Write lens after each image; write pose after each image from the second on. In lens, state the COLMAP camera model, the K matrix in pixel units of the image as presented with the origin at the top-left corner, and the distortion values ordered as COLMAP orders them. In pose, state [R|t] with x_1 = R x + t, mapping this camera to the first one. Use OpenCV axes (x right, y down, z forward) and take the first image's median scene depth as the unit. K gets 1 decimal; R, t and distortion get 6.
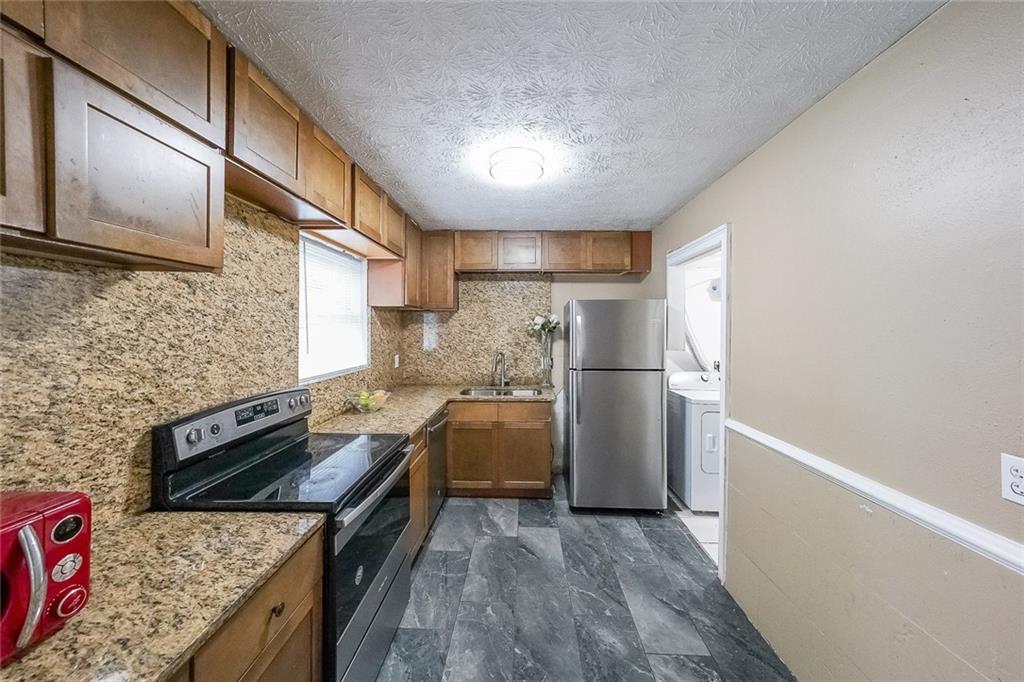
lens RADIAL K [[344.1, 0, 509.0], [0, 344.1, 332.7], [0, 0, 1]] dist [0.003083, 0.000586]
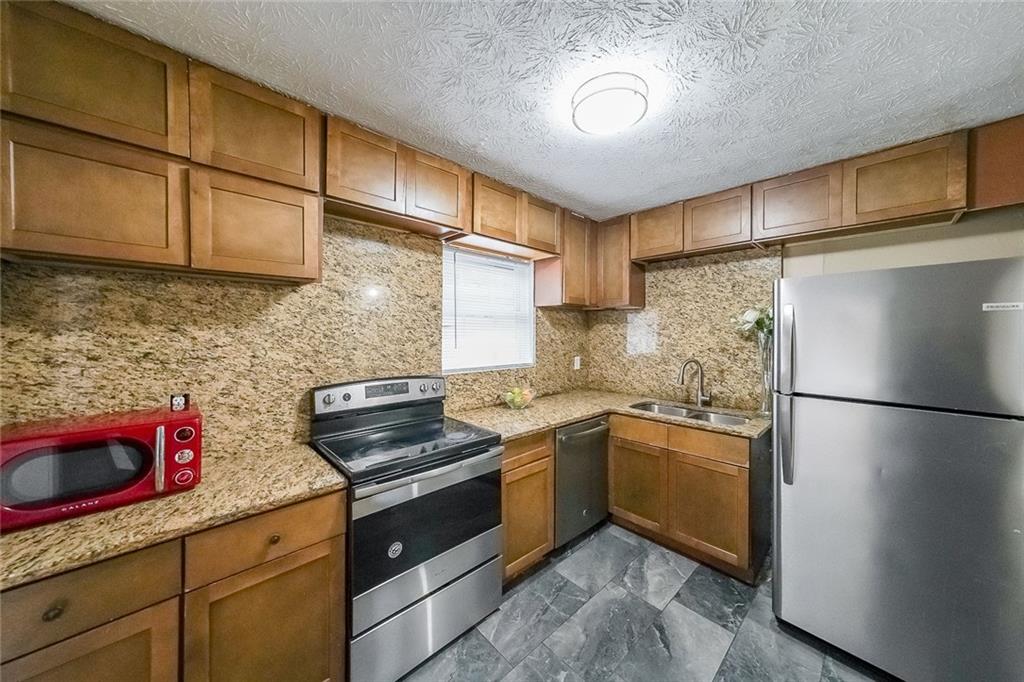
lens RADIAL K [[344.1, 0, 513.5], [0, 344.1, 334.9], [0, 0, 1]] dist [0.003083, 0.000586]
pose [[0.716258, 0.008014, -0.697790, 0.360552], [-0.014474, 0.999890, -0.003373, 0.016499], [0.697686, 0.012516, 0.716295, 0.295074]]
